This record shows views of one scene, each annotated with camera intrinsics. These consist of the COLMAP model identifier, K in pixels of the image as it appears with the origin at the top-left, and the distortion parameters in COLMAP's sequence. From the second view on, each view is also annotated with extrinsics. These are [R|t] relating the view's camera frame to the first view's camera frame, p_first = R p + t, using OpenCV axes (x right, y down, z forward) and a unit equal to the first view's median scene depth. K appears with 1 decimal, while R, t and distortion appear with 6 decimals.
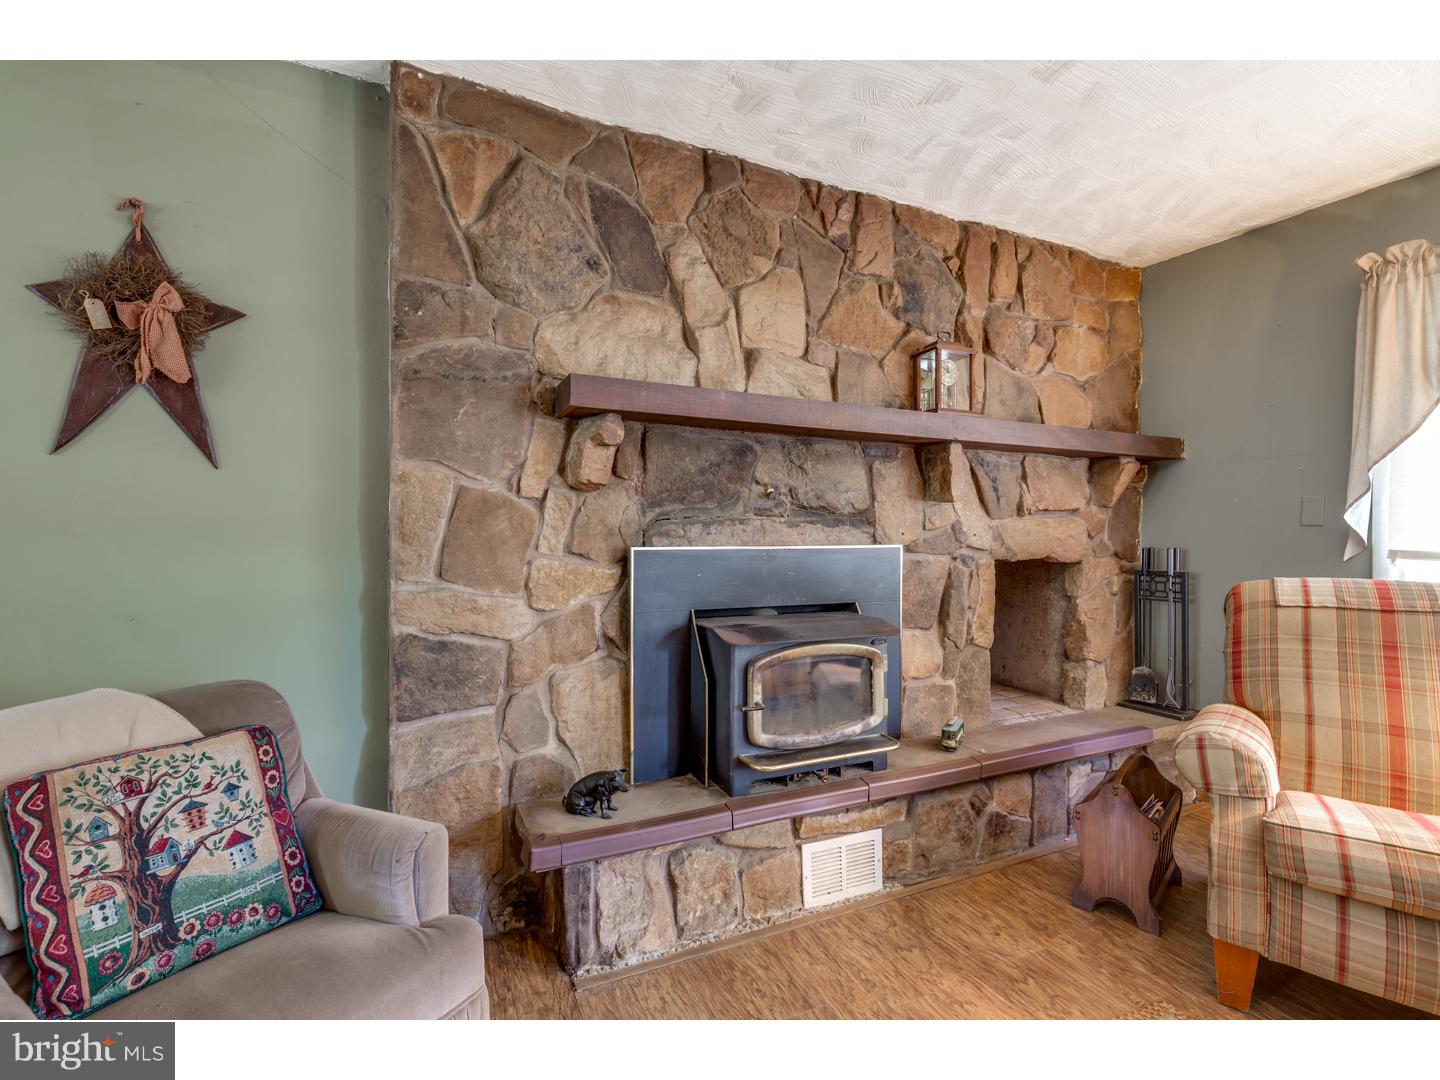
lens RADIAL K [[660.9, 0, 713.6], [0, 660.9, 537.6], [0, 0, 1]] dist [0.005137, -0.000140]
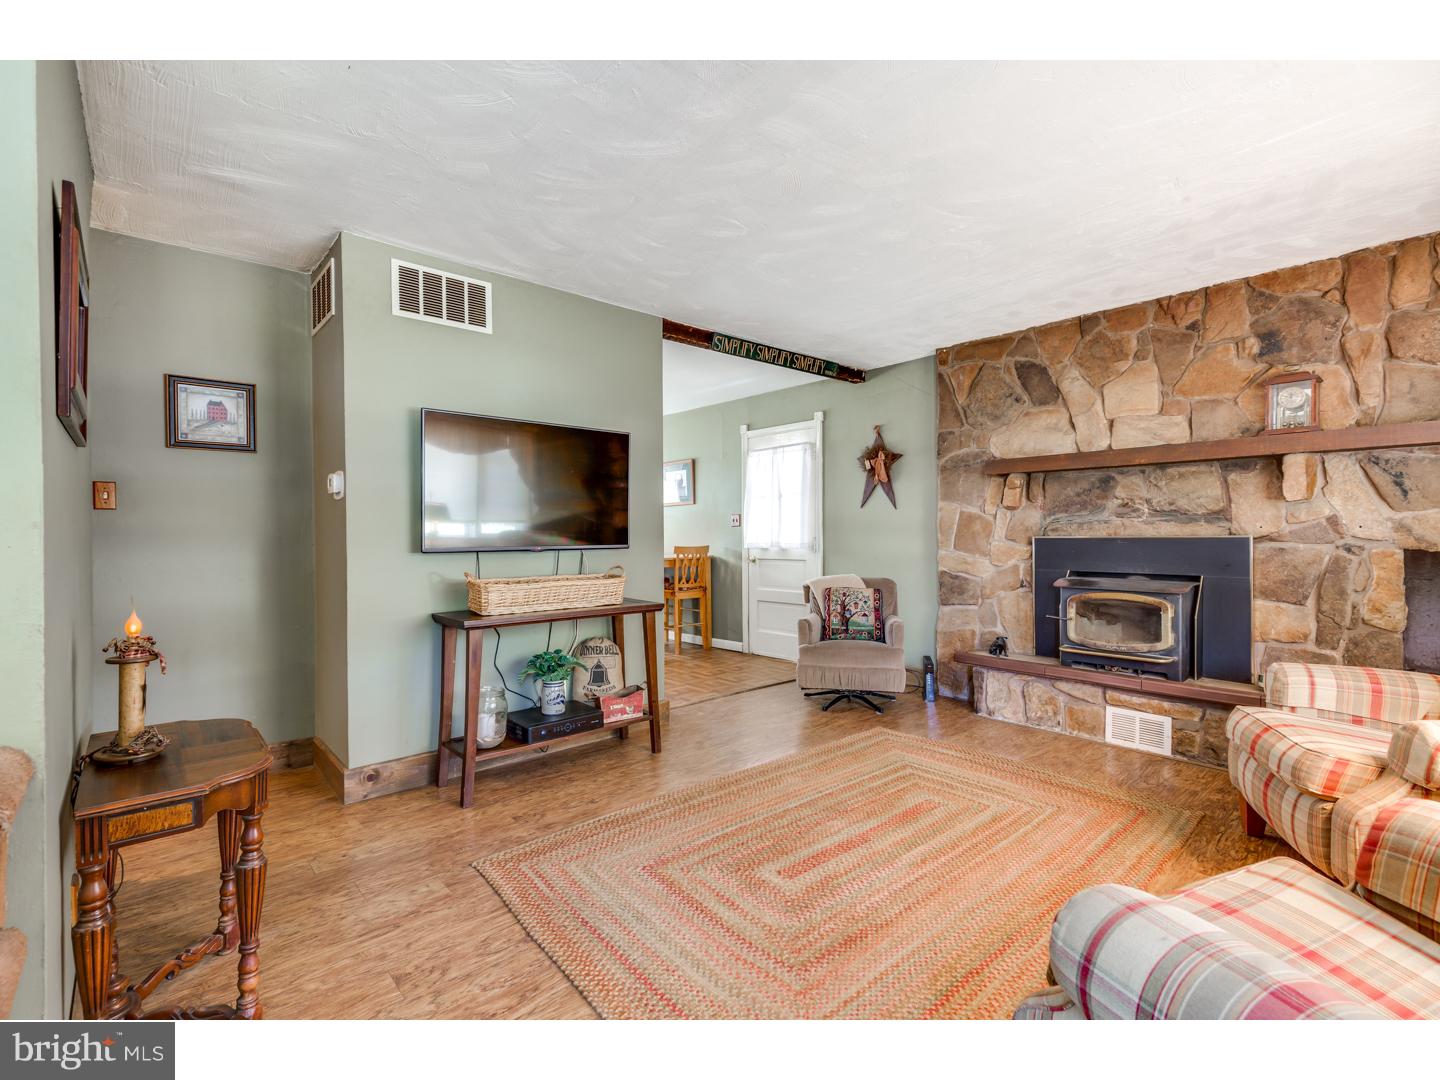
lens RADIAL K [[660.9, 0, 719.2], [0, 660.9, 536.9], [0, 0, 1]] dist [0.005137, -0.000140]
pose [[0.287951, -0.003308, -0.957639, 1.424470], [0.000727, 0.999995, -0.003236, 0.020207], [0.957645, 0.000236, 0.287952, -0.457918]]
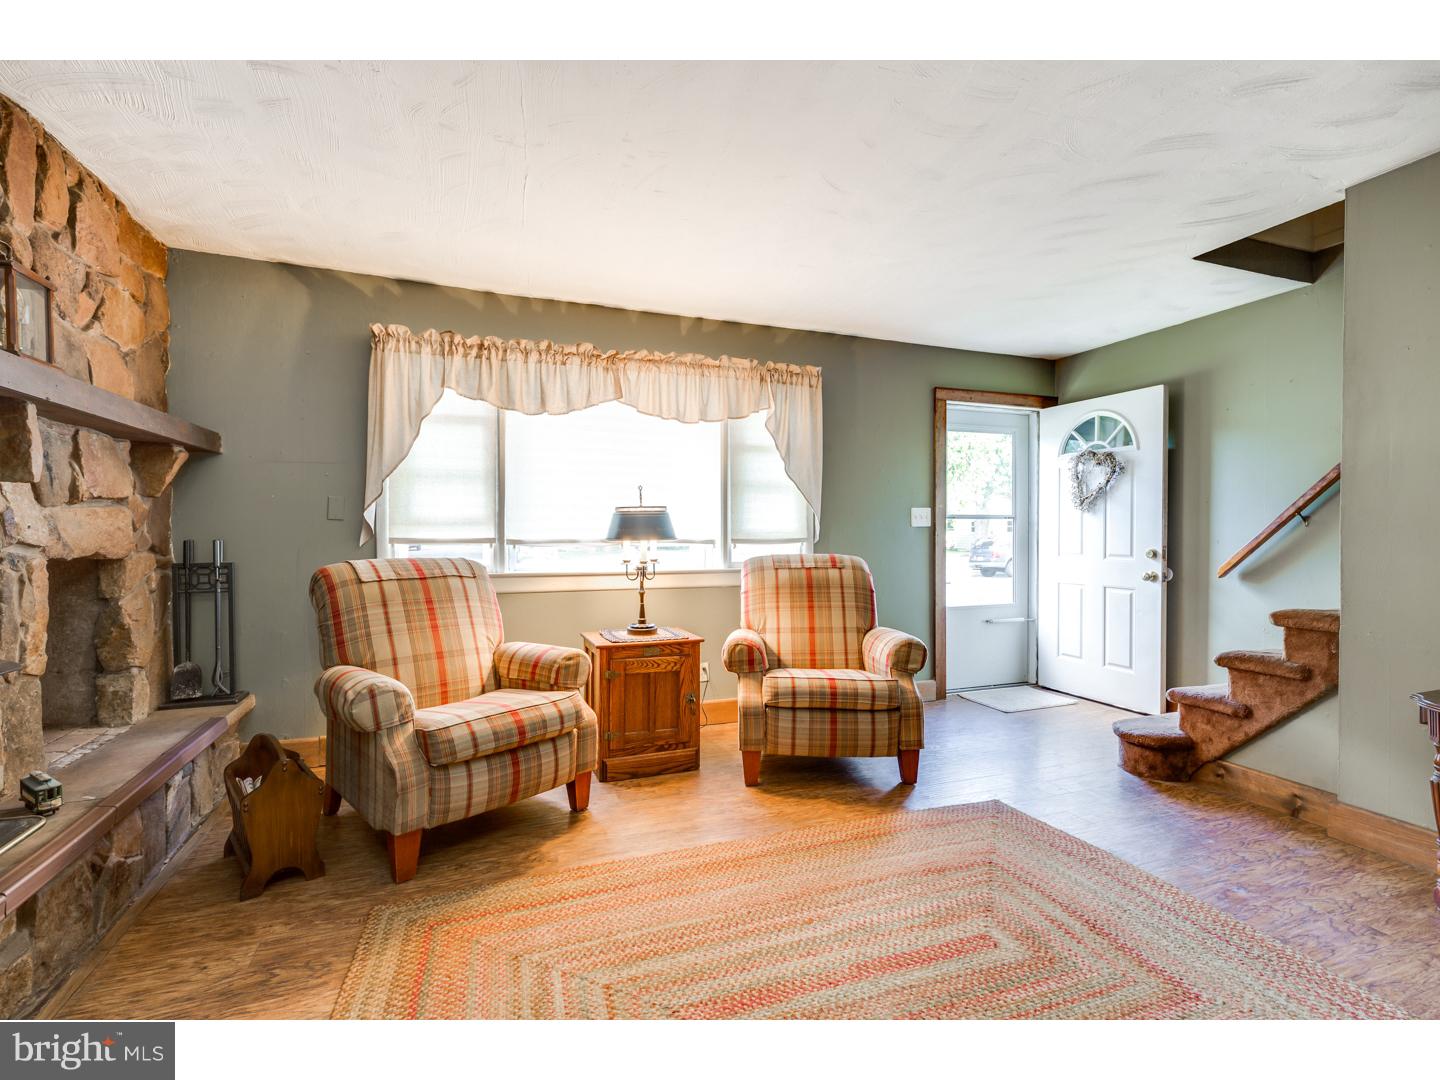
lens RADIAL K [[660.9, 0, 719.1], [0, 660.9, 538.6], [0, 0, 1]] dist [0.005137, -0.000140]
pose [[0.078618, -0.017763, 0.996747, -0.359408], [0.004596, 0.999837, 0.017456, -0.000678], [-0.996894, 0.003209, 0.078687, 0.197066]]
